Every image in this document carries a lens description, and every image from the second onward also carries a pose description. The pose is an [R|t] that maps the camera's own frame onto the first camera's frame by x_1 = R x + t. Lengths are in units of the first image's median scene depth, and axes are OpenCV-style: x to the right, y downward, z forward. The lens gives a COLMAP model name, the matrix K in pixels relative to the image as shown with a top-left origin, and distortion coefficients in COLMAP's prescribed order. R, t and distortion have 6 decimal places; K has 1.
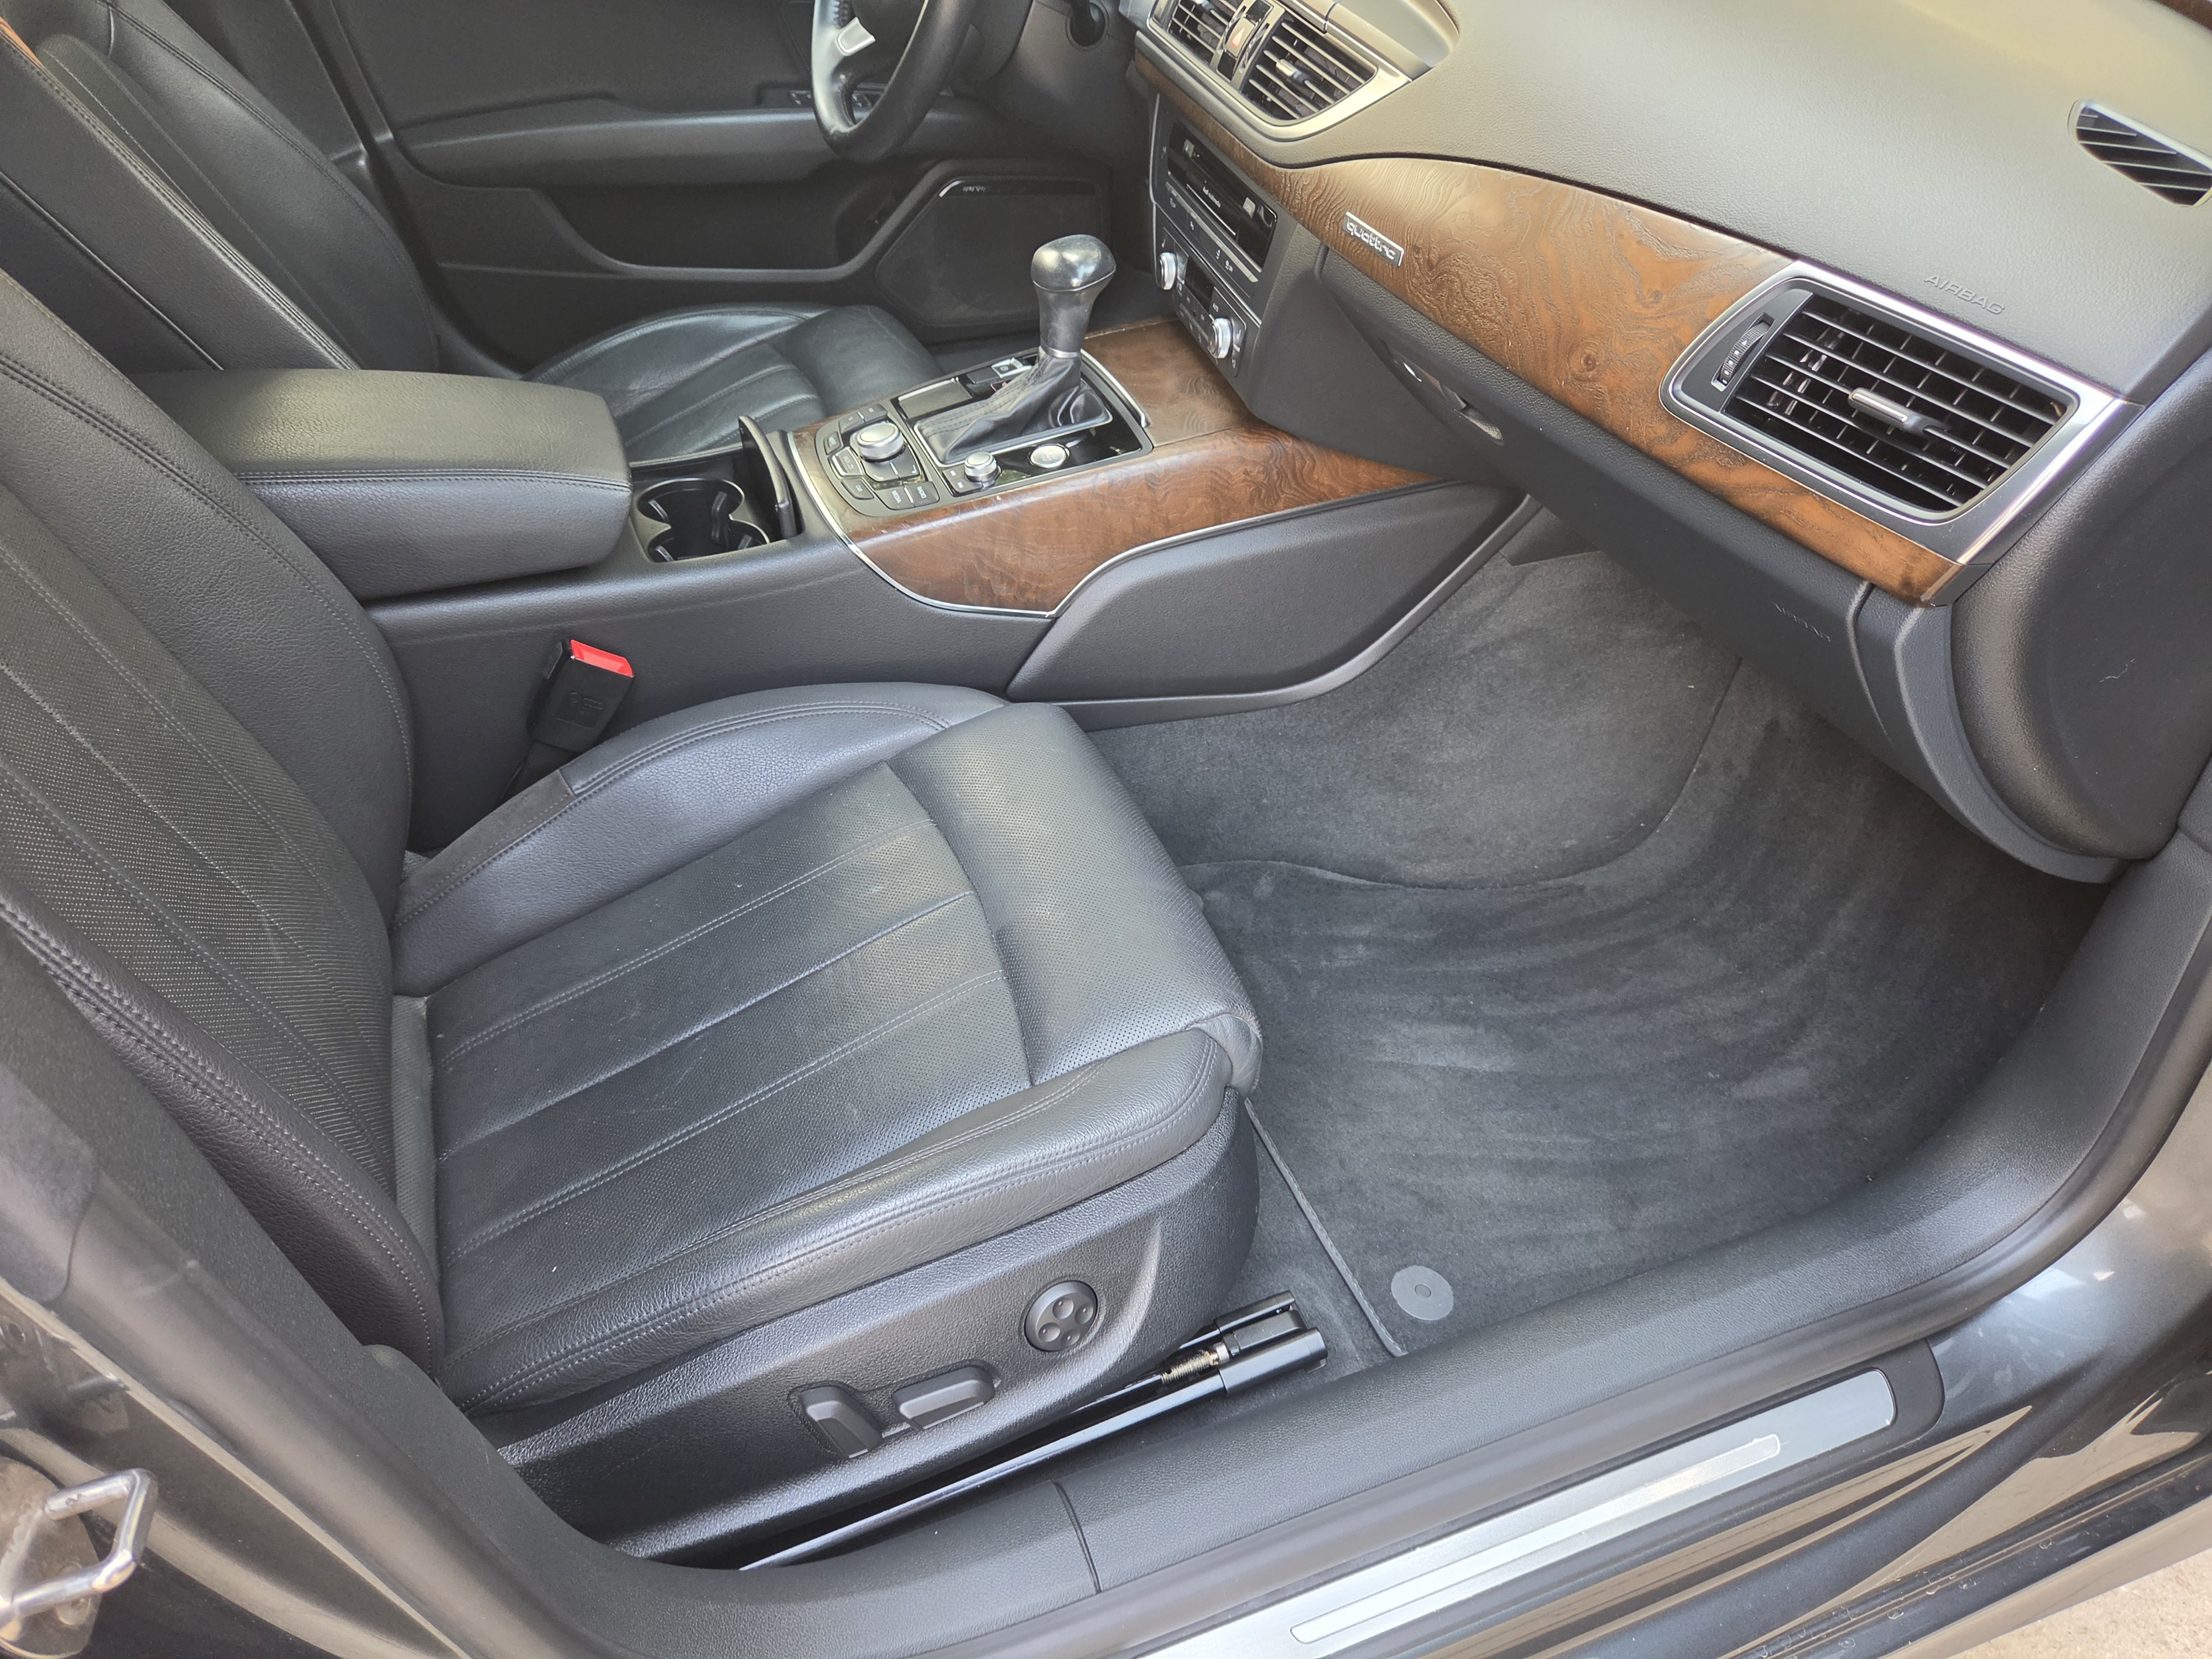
lens RADIAL K [[1490.8, 0, 1106.0], [0, 1490.8, 829.5], [0, 0, 1]] dist [-0.004898, -0.002696]
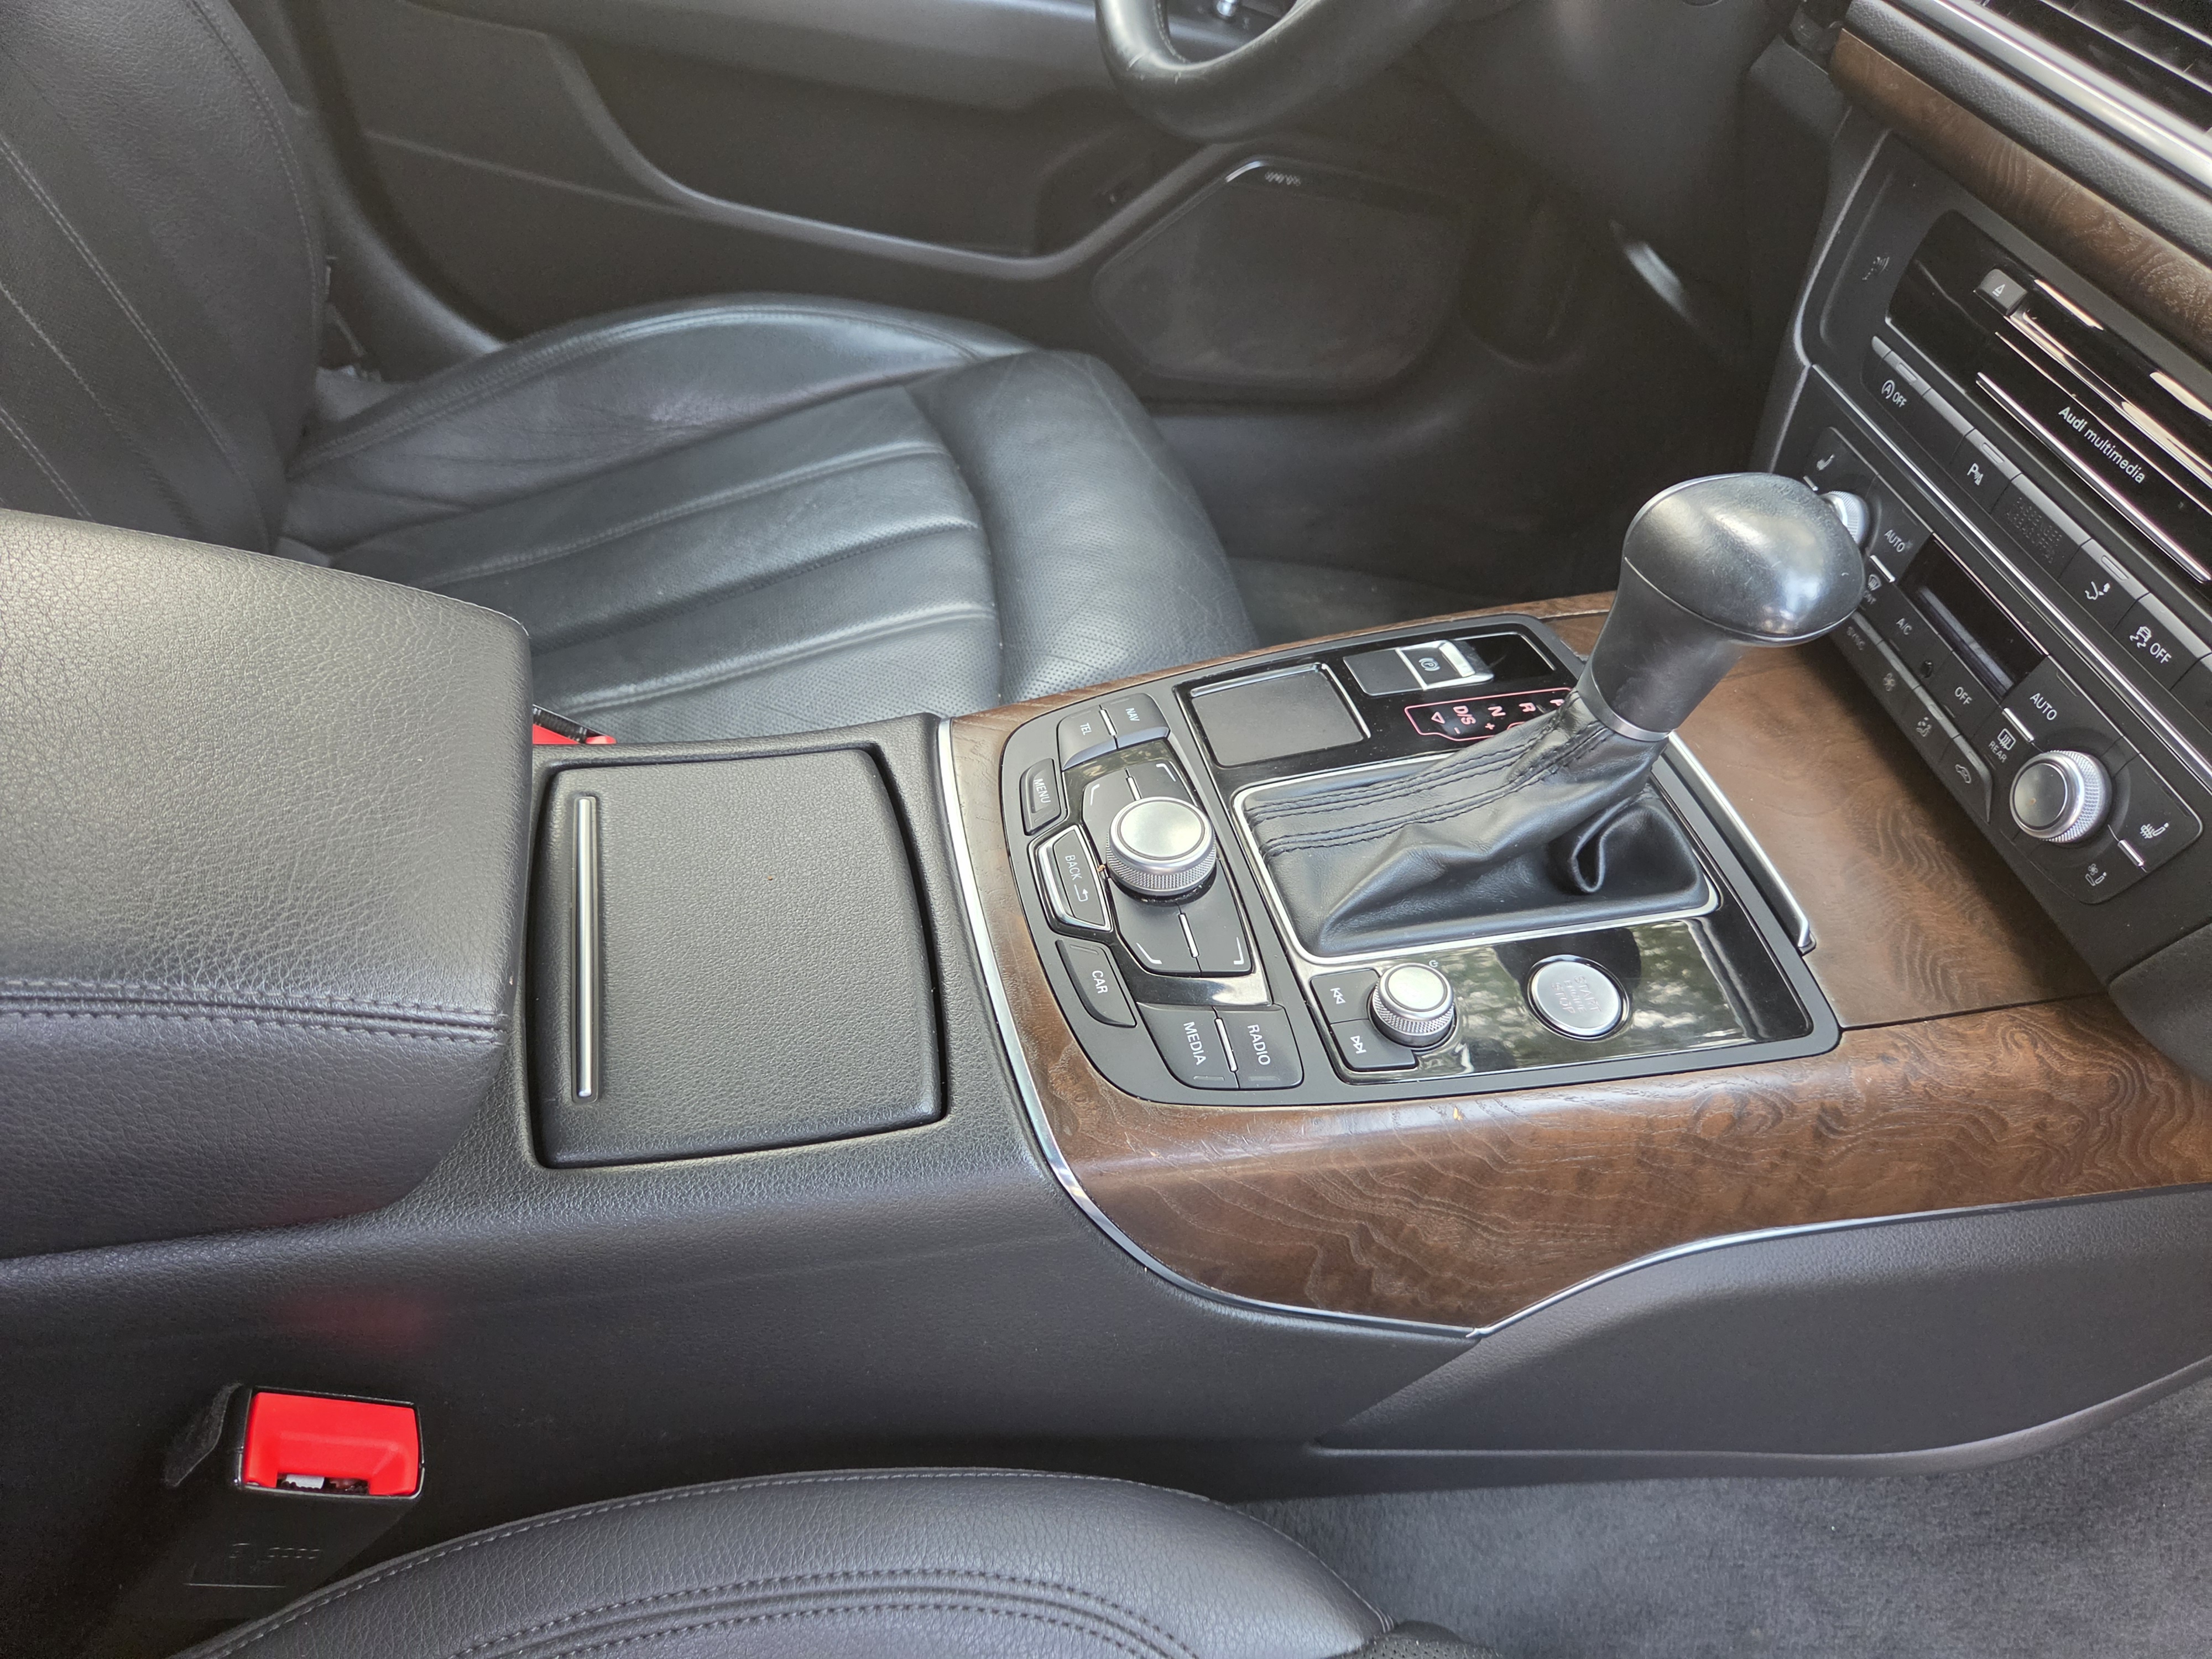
lens RADIAL K [[1591.9, 0, 1106.0], [0, 1591.9, 829.5], [0, 0, 1]] dist [0.009079, 0.003924]
pose [[0.979655, 0.200680, -0.001666, -0.168019], [-0.200613, 0.979486, 0.019039, -0.271554], [0.005452, -0.018317, 0.999817, 0.557651]]
